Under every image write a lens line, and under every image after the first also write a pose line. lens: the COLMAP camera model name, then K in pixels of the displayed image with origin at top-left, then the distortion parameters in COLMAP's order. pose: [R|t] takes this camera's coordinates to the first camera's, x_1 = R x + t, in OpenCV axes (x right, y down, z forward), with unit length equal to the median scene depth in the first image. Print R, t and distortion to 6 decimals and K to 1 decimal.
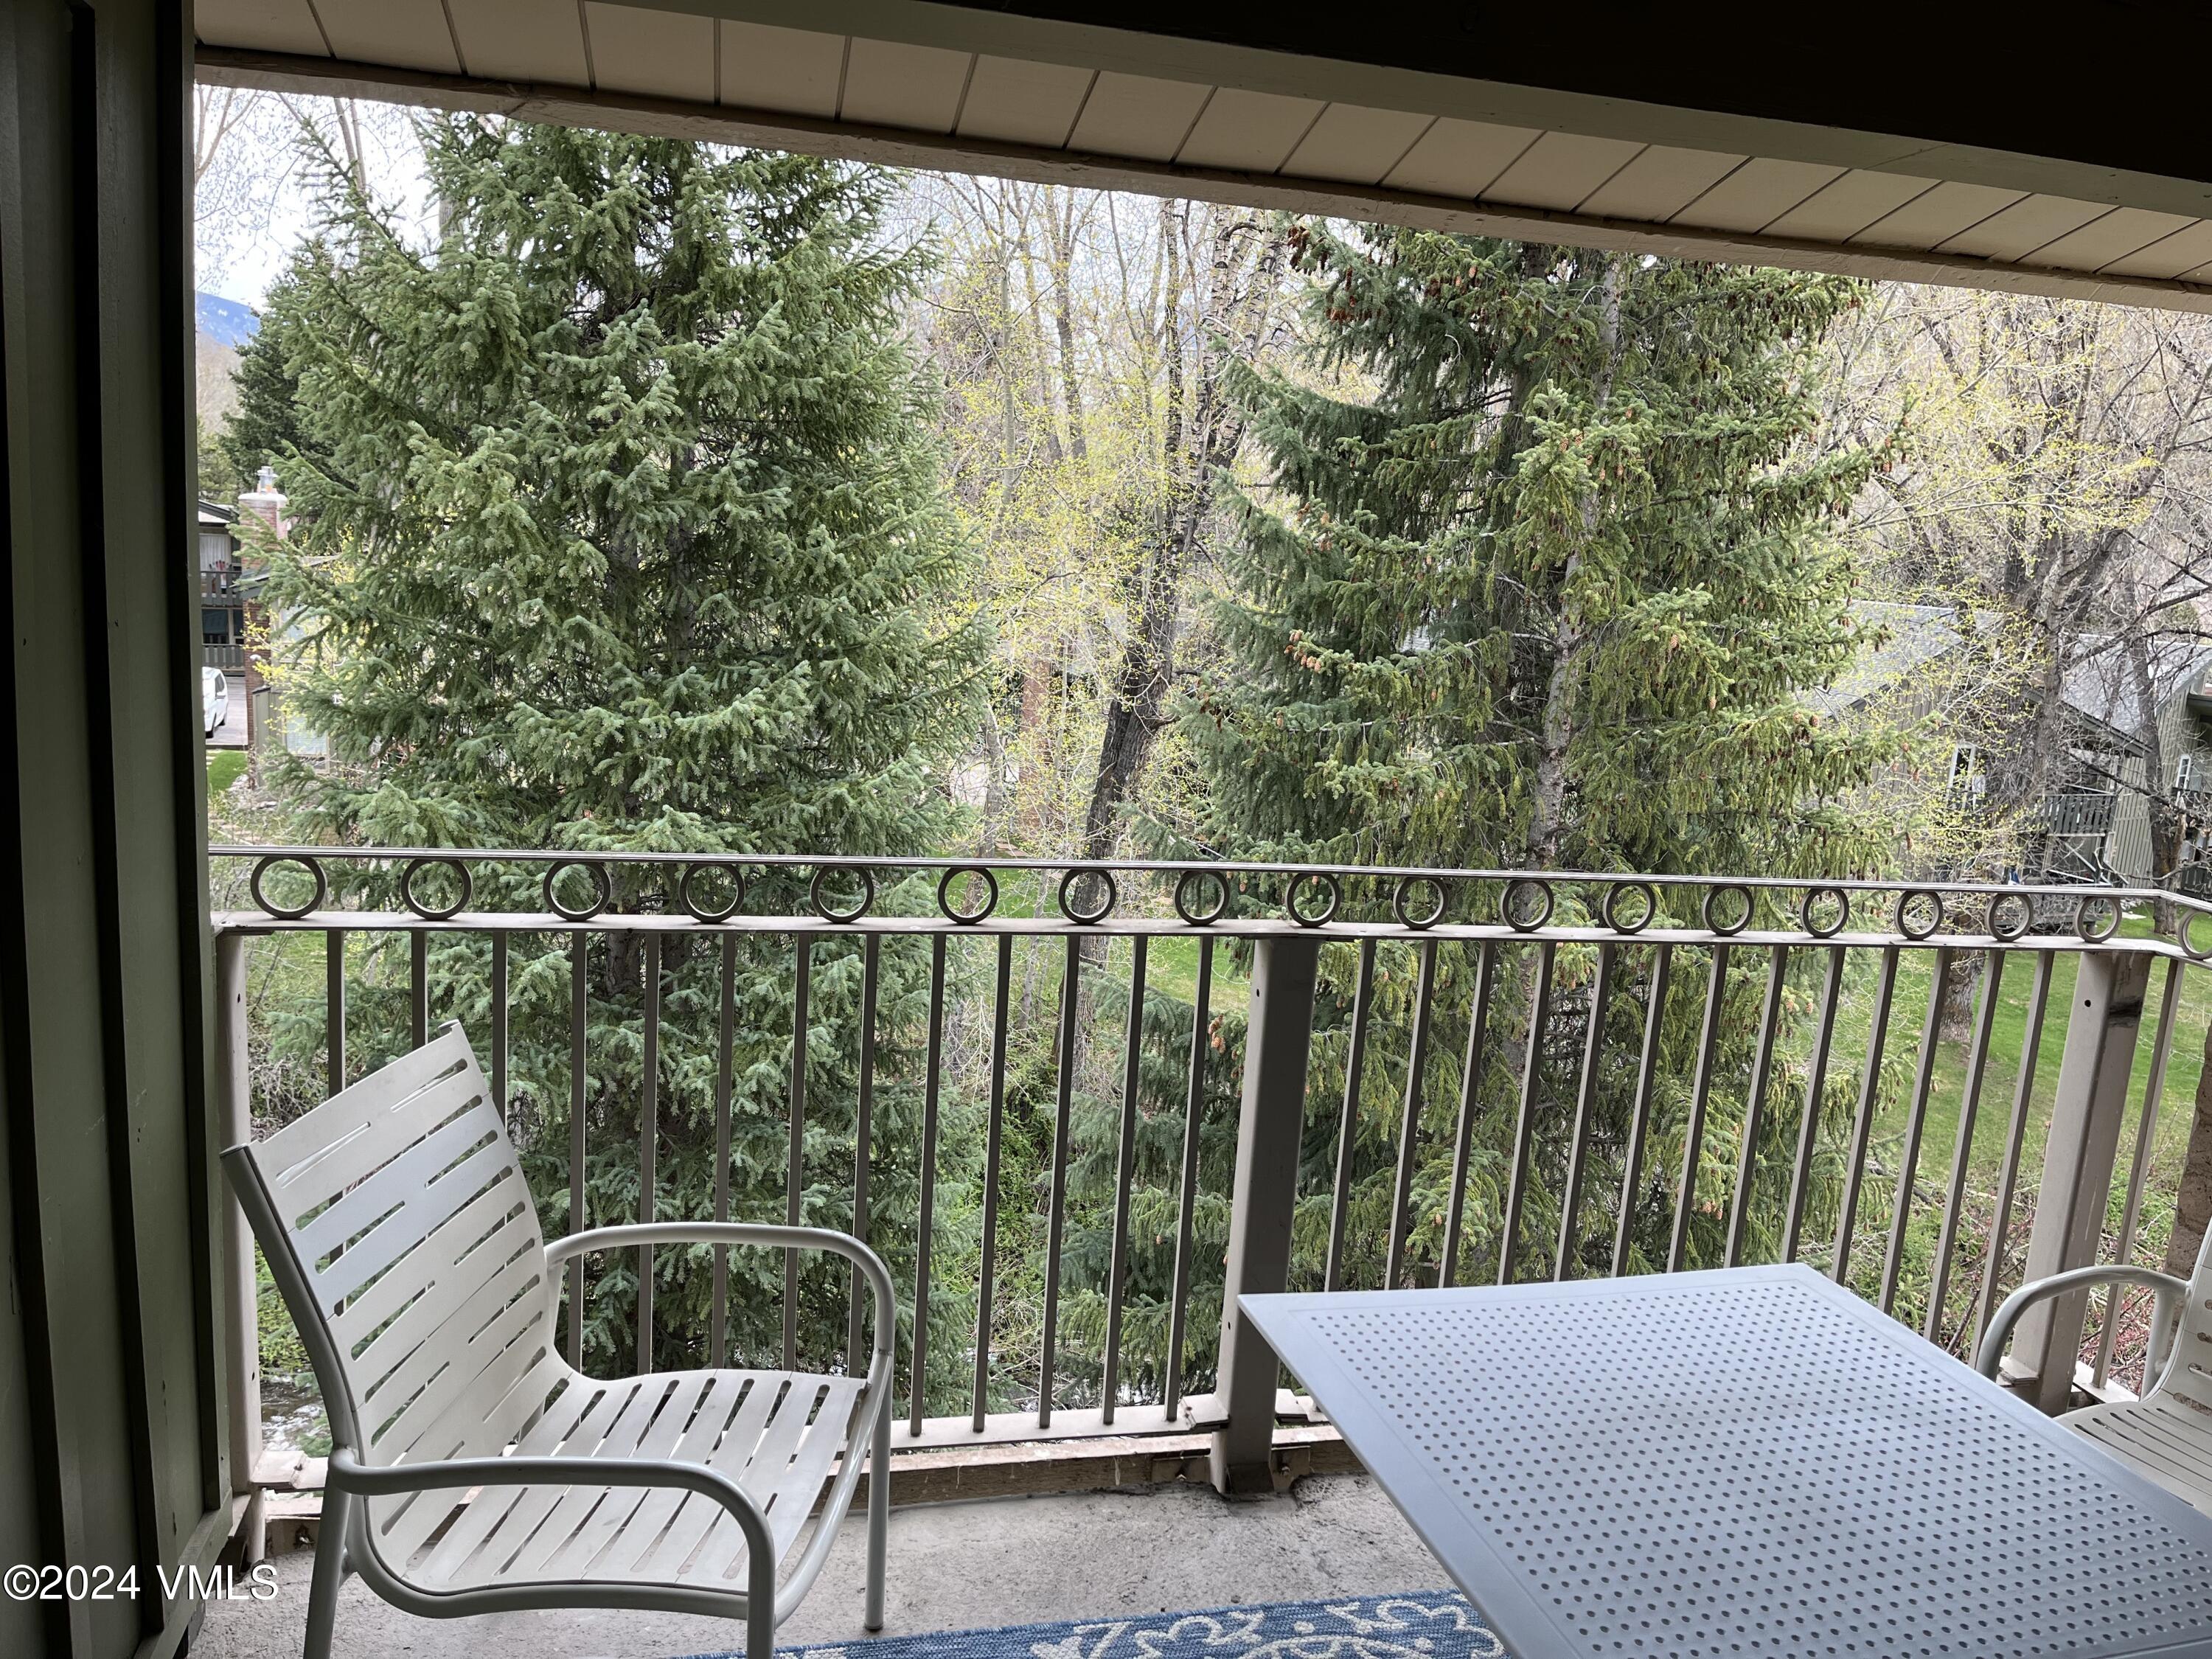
lens RADIAL K [[1683.0, 0, 1106.0], [0, 1683.0, 829.5], [0, 0, 1]] dist [0.084649, -0.072818]
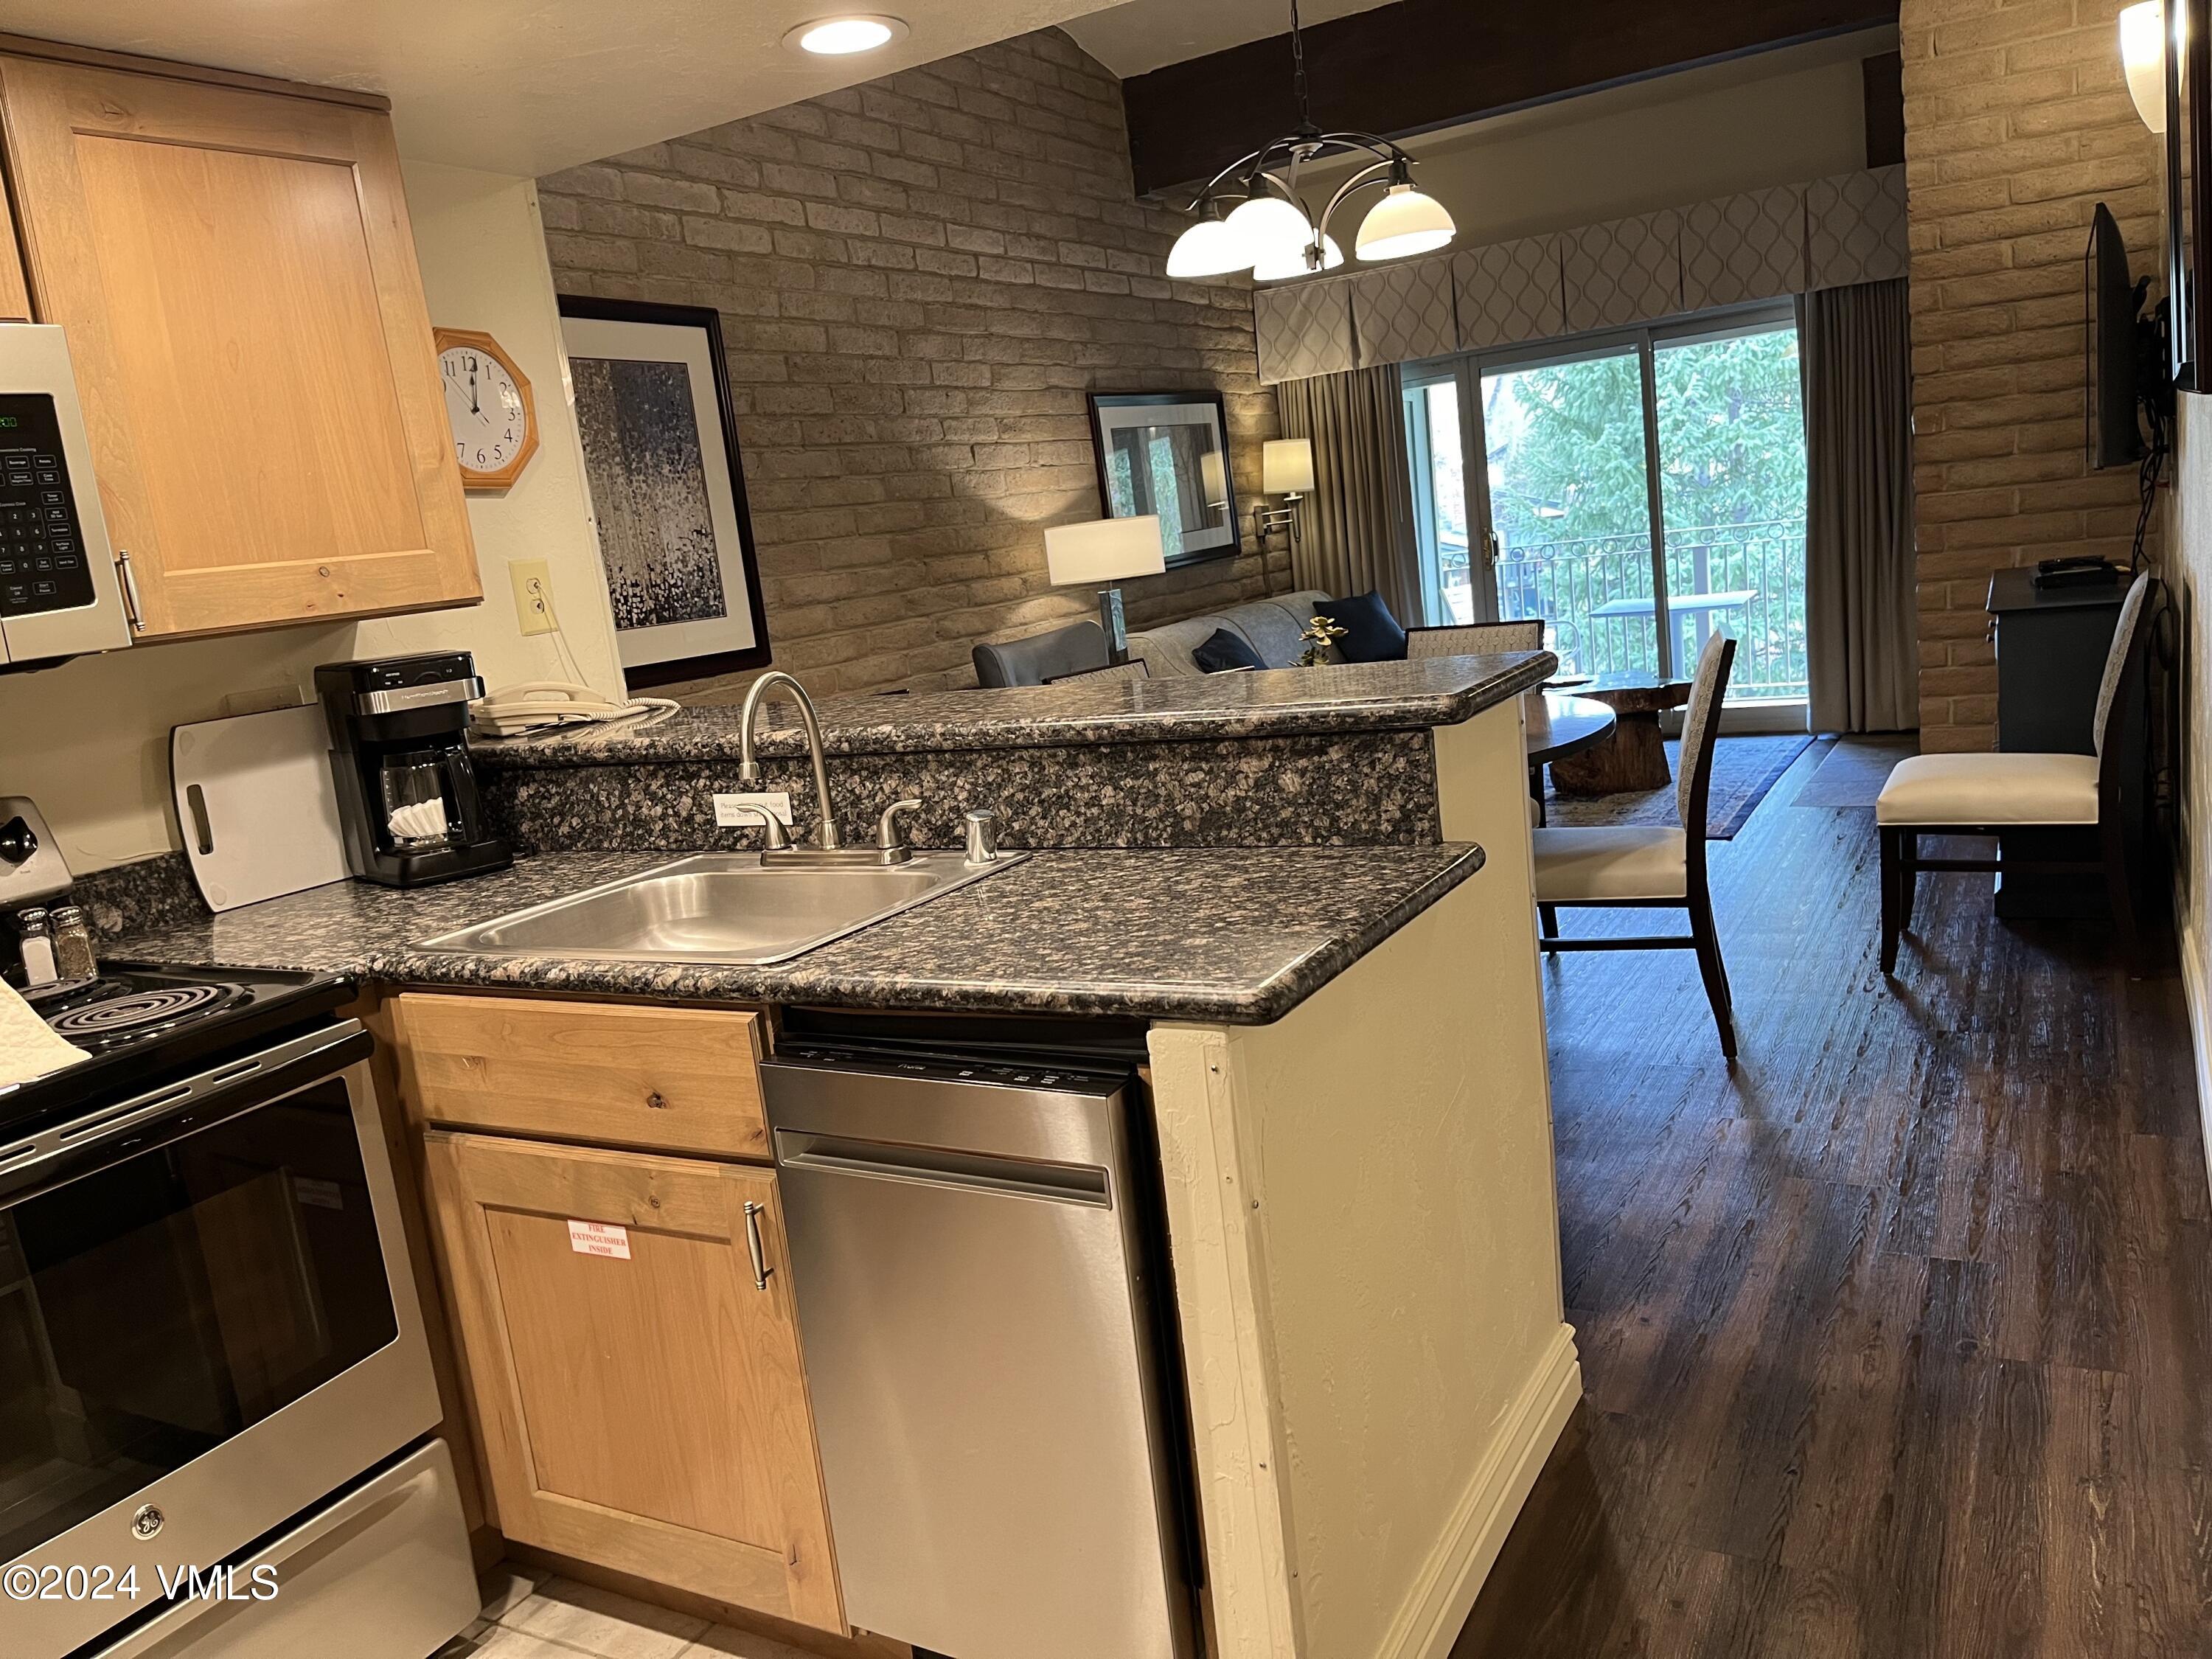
lens RADIAL K [[1683.0, 0, 1106.0], [0, 1683.0, 829.5], [0, 0, 1]] dist [0.084649, -0.072818]
pose [[0.721985, -0.021208, -0.691583, 0.562527], [0.034530, 0.999389, 0.005400, 0.199155], [0.691046, -0.027779, 0.722277, -0.828679]]
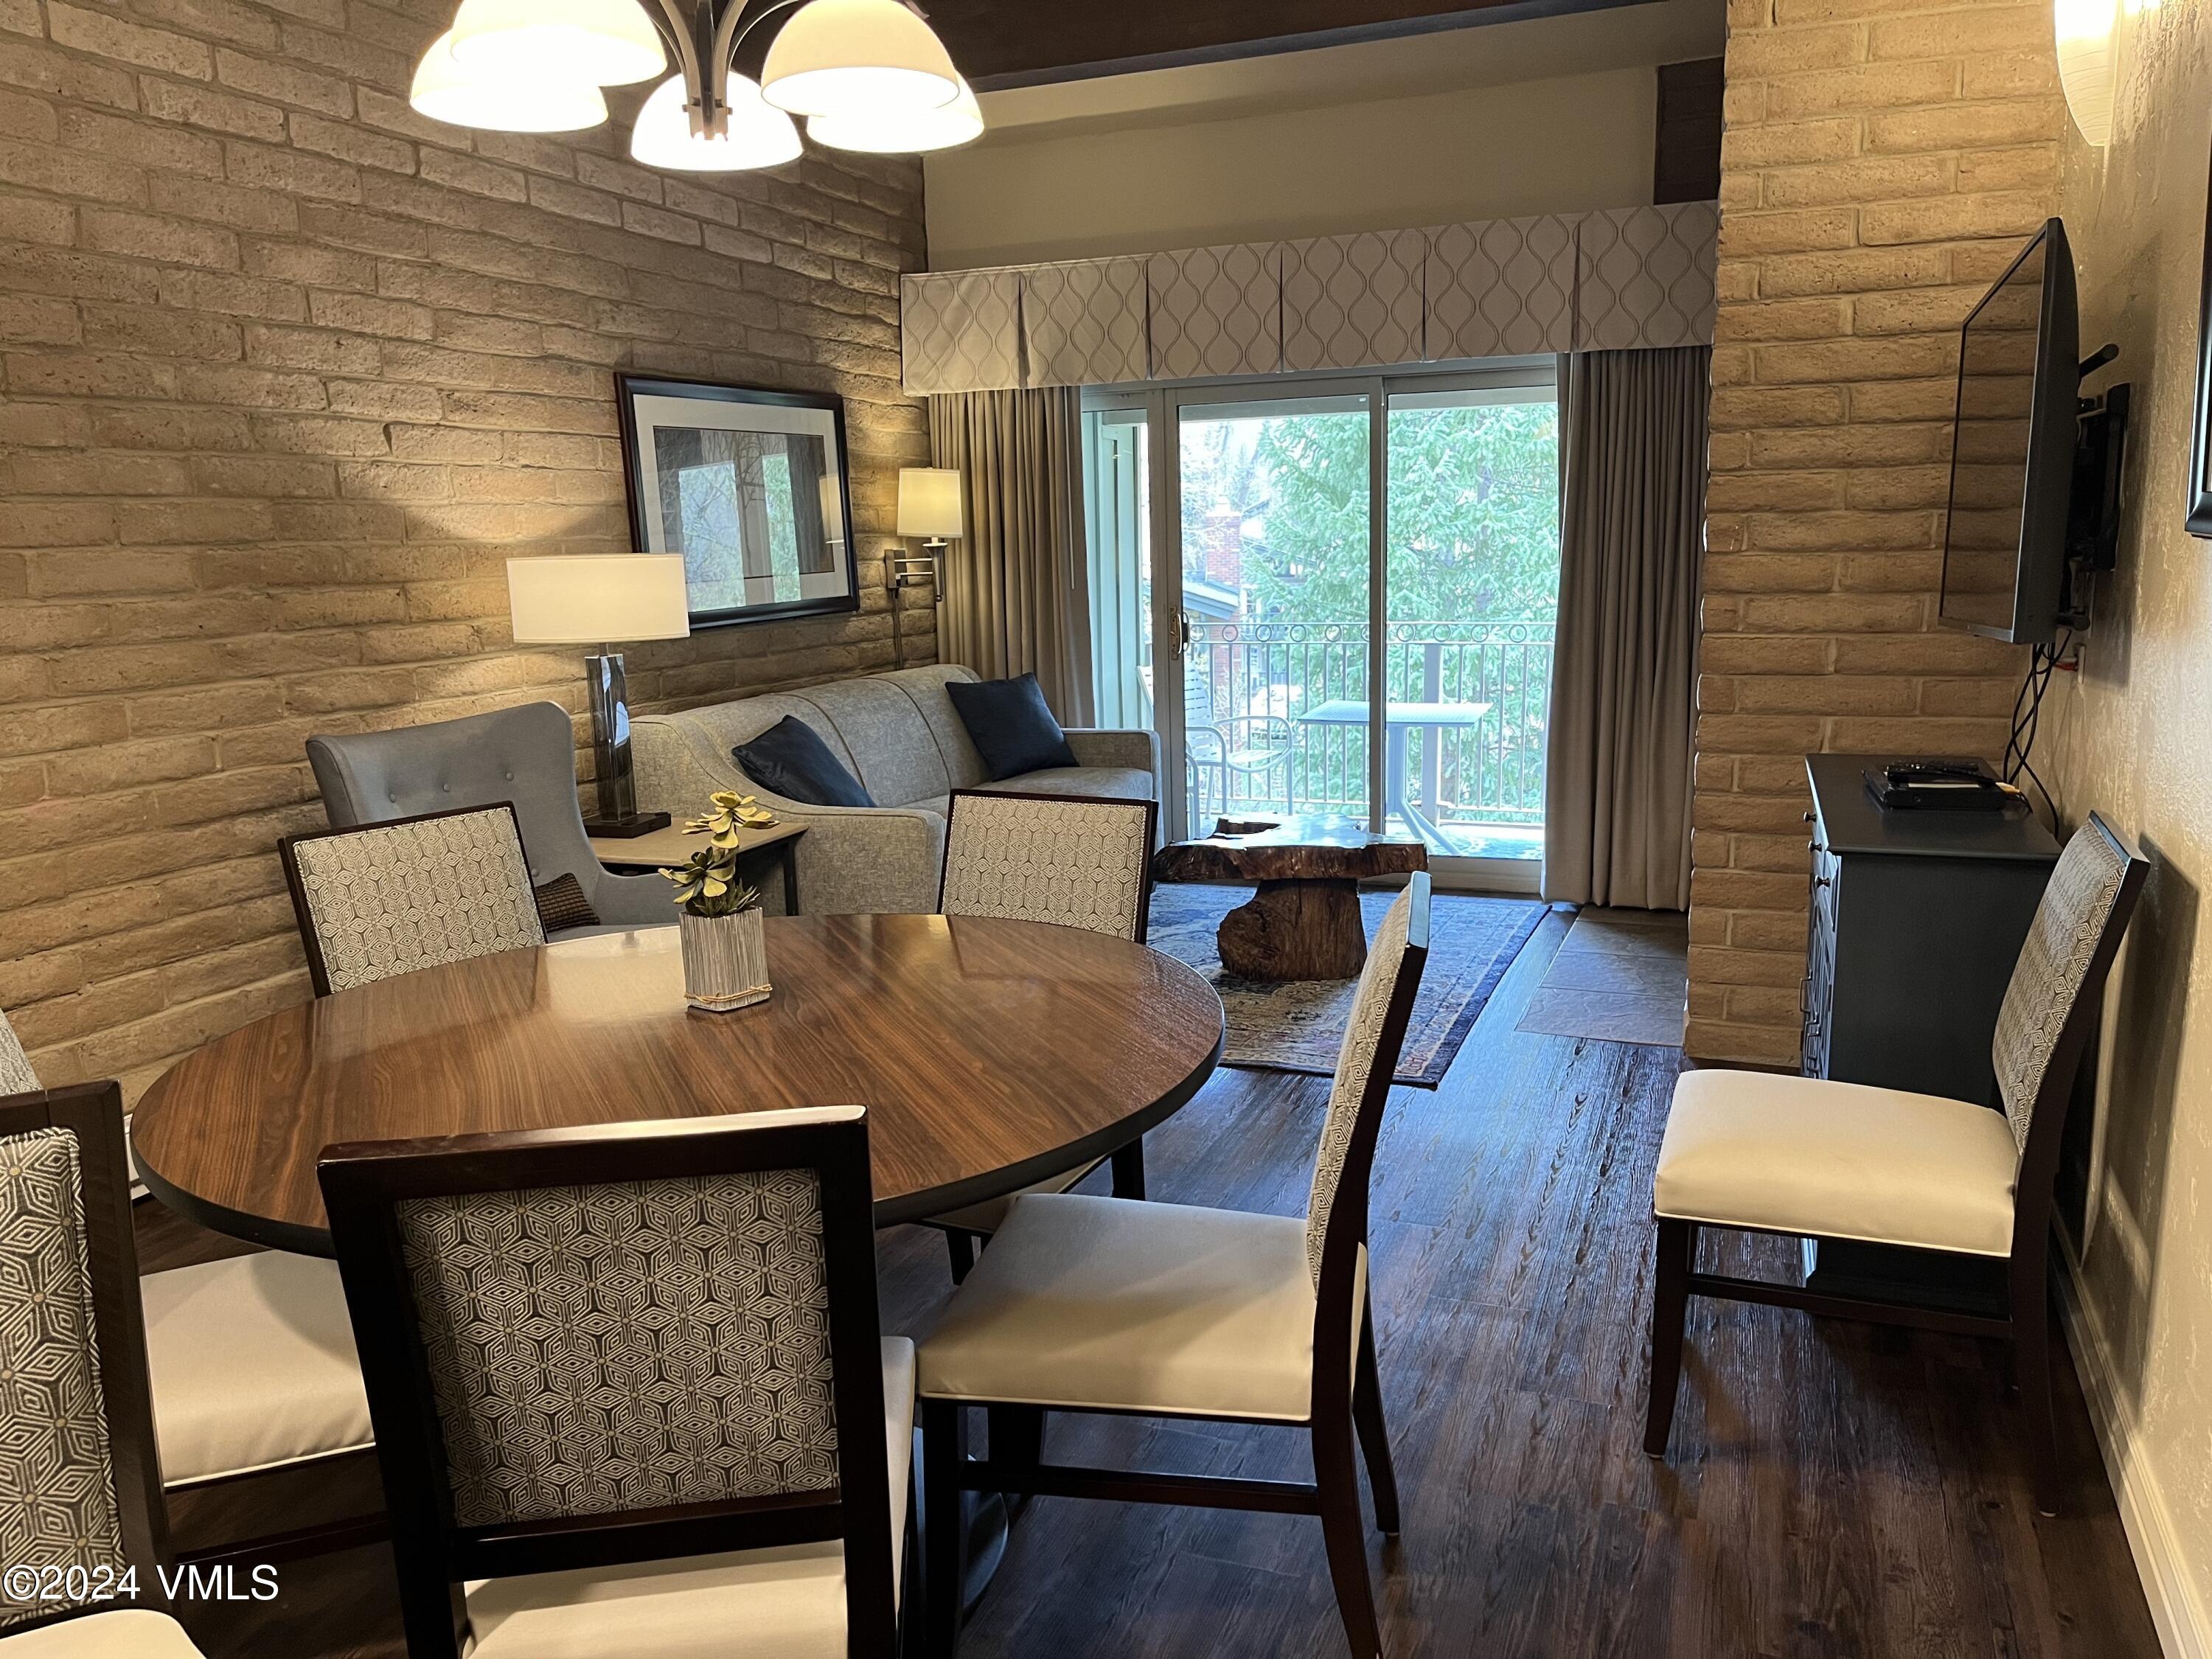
lens RADIAL K [[1675.0, 0, 1106.0], [0, 1675.0, 829.5], [0, 0, 1]] dist [0.077764, -0.086133]
pose [[0.813894, 0.024050, -0.580516, 0.482898], [-0.034834, 0.999365, -0.007434, 0.153747], [0.579968, 0.026272, 0.814215, -0.635076]]
